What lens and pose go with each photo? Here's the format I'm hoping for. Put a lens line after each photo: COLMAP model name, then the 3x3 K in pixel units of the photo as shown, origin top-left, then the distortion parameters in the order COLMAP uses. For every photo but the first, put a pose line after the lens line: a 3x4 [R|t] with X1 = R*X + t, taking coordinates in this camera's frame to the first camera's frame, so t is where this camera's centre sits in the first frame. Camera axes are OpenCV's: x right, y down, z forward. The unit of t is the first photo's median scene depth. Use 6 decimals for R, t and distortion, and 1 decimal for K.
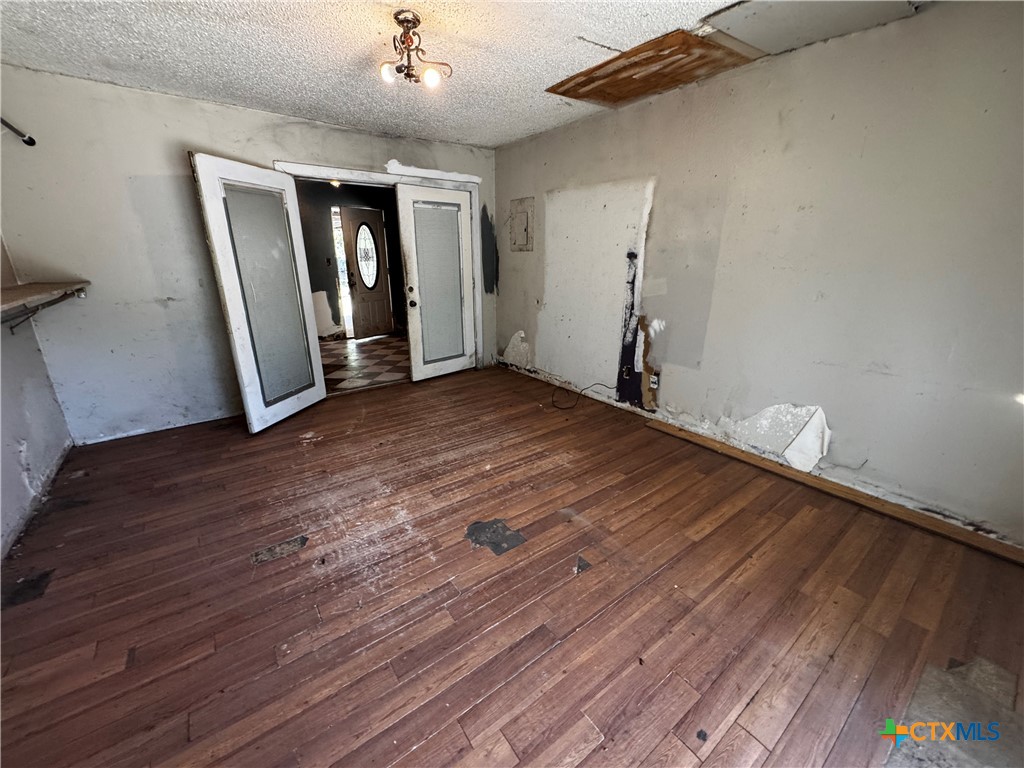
lens RADIAL K [[410.2, 0, 510.9], [0, 410.2, 385.4], [0, 0, 1]] dist [-0.005641, 0.001027]
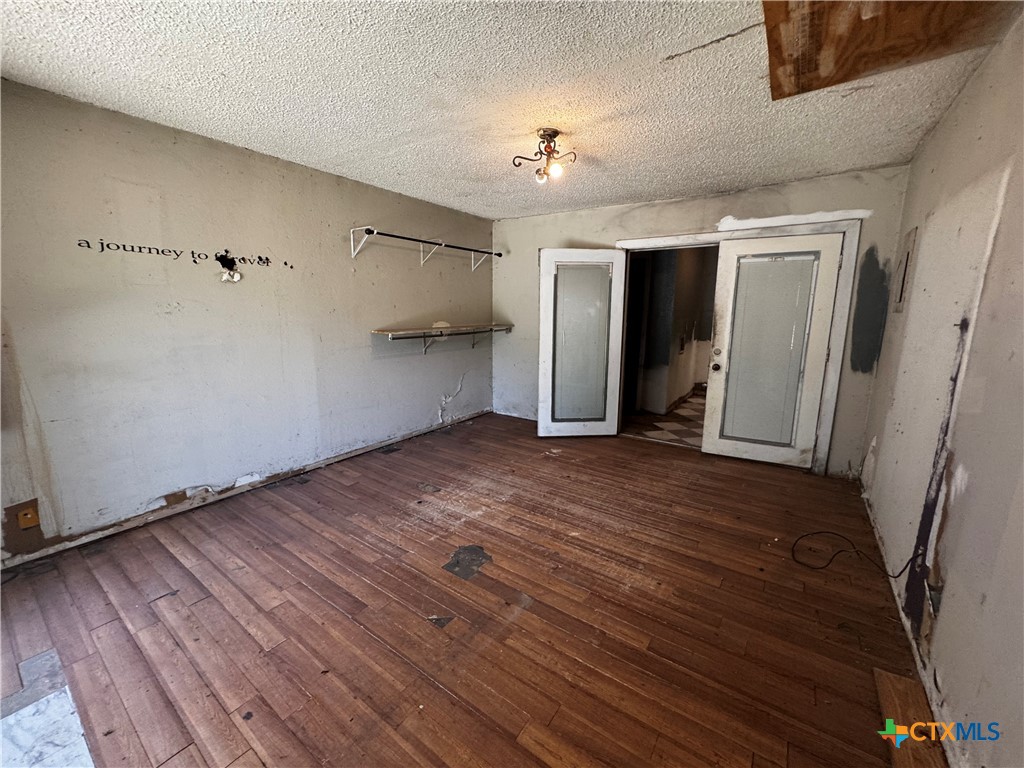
lens RADIAL K [[410.2, 0, 511.2], [0, 410.2, 384.7], [0, 0, 1]] dist [-0.005641, 0.001027]
pose [[0.307223, 0.178919, -0.934667, 0.624197], [-0.298133, 0.950820, 0.084016, -0.140929], [0.903732, 0.252843, 0.345455, 0.399303]]
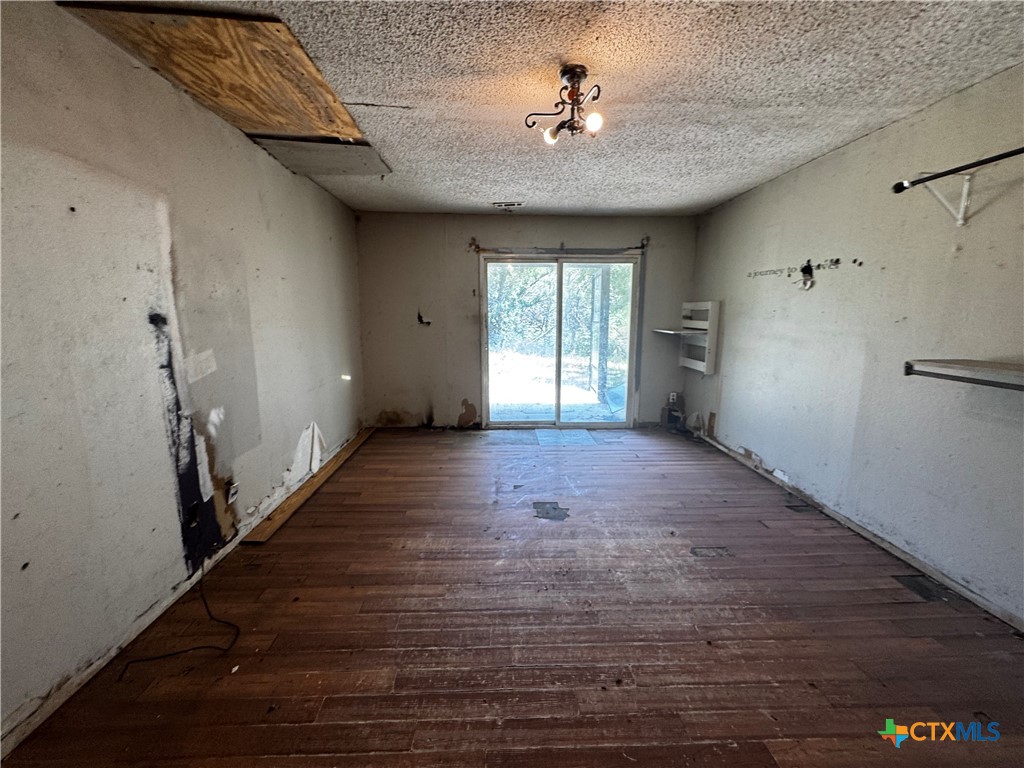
lens RADIAL K [[410.2, 0, 513.9], [0, 410.2, 385.5], [0, 0, 1]] dist [-0.005641, 0.001027]
pose [[-0.826161, -0.102097, 0.554107, -0.443131], [0.168040, 0.894041, 0.415275, -0.408200], [-0.537793, 0.436196, -0.721465, 1.248136]]
